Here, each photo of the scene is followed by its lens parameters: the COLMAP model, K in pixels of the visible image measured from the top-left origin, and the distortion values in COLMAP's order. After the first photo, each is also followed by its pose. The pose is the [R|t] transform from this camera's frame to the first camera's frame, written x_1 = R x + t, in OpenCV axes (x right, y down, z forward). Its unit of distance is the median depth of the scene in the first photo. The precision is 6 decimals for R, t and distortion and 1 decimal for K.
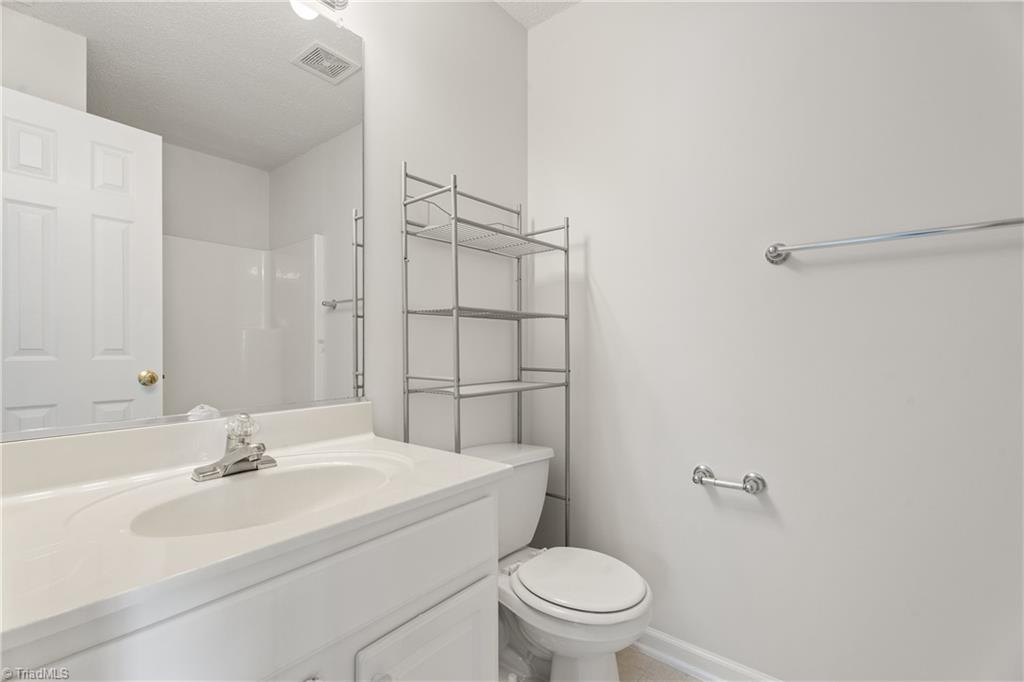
lens RADIAL K [[449.3, 0, 508.7], [0, 449.3, 344.8], [0, 0, 1]] dist [0.004159, 0.000298]
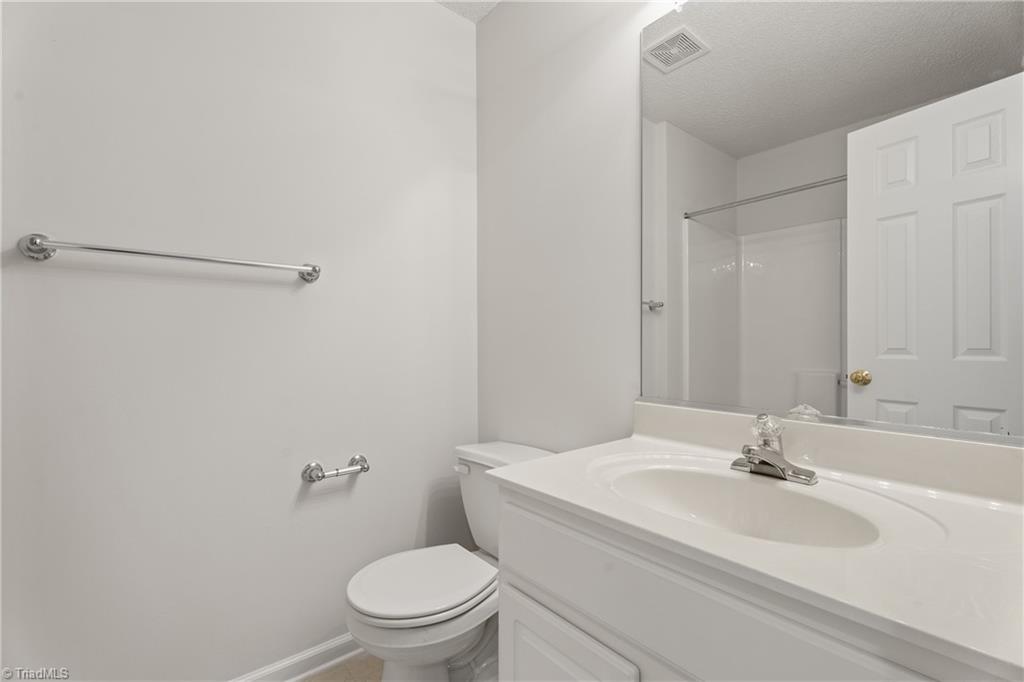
lens RADIAL K [[449.3, 0, 509.8], [0, 449.3, 343.6], [0, 0, 1]] dist [0.004159, 0.000298]
pose [[-0.211621, -0.010396, -0.977296, 0.430729], [0.000467, 0.999942, -0.010738, 0.017633], [0.977352, -0.002729, -0.211604, 0.666087]]
